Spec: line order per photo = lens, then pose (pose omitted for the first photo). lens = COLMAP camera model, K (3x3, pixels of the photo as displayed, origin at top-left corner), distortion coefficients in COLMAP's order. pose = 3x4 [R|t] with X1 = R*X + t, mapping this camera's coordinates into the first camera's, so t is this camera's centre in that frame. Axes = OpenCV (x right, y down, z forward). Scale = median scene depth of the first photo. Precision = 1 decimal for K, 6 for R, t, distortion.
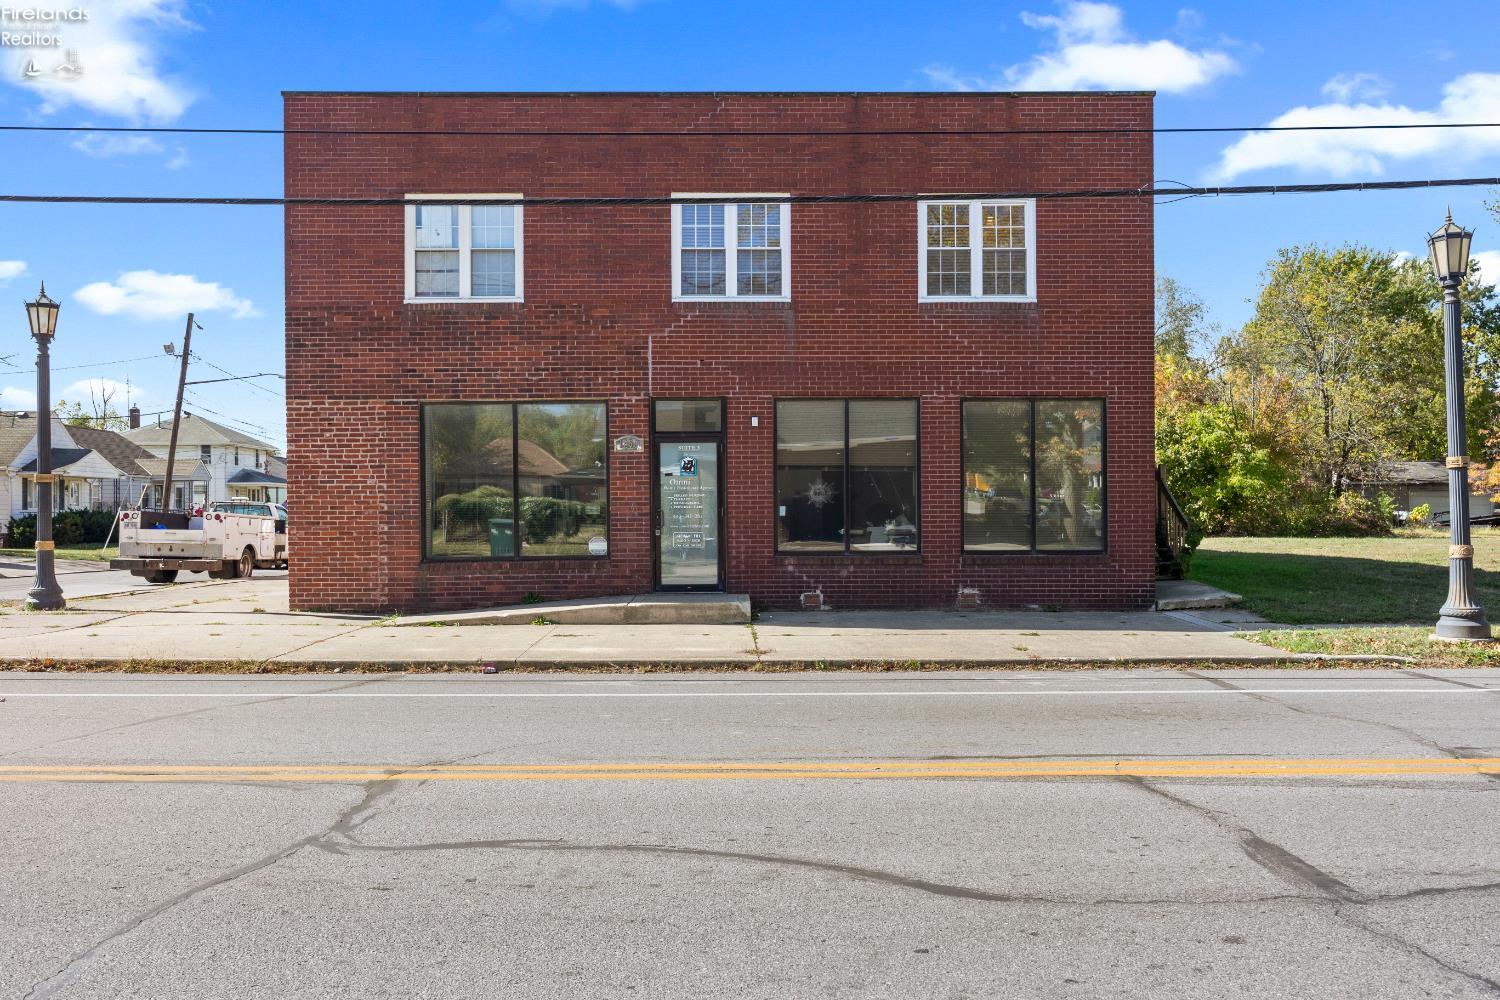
lens RADIAL K [[1213.6, 0, 755.1], [0, 1213.6, 498.2], [0, 0, 1]] dist [-0.030873, 0.001770]
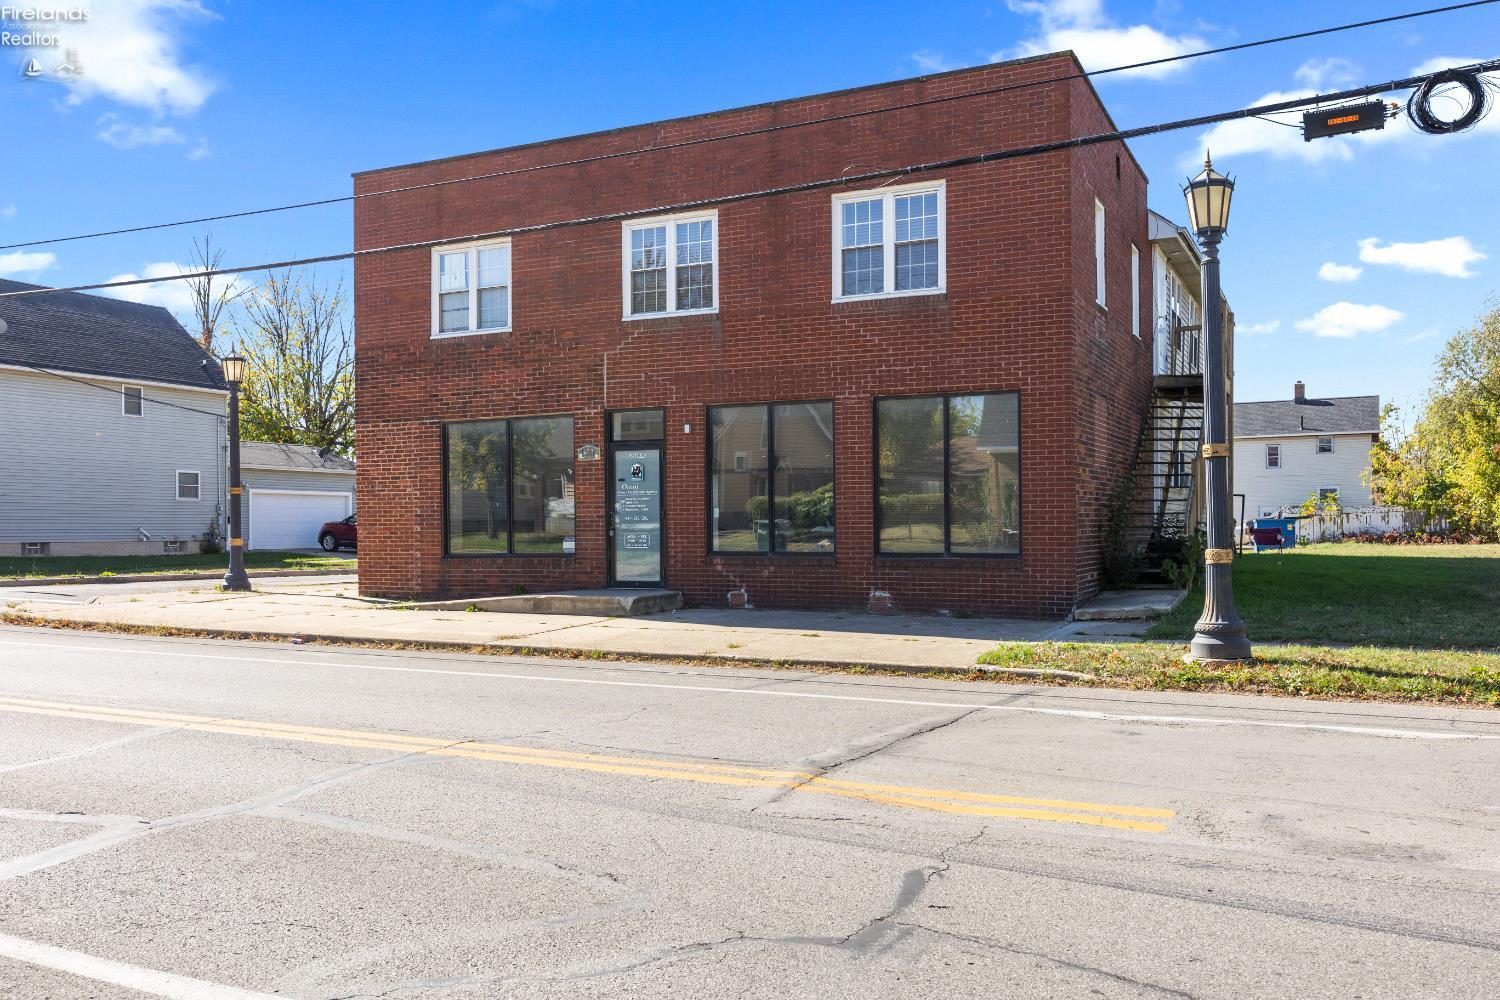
lens RADIAL K [[1302.2, 0, 749.6], [0, 1302.2, 502.6], [0, 0, 1]] dist [-0.032720, -0.001397]
pose [[0.882240, -0.008138, -0.470730, 0.580317], [0.009794, 0.999951, 0.001067, 0.000655], [0.470699, -0.005552, 0.882277, 0.022333]]
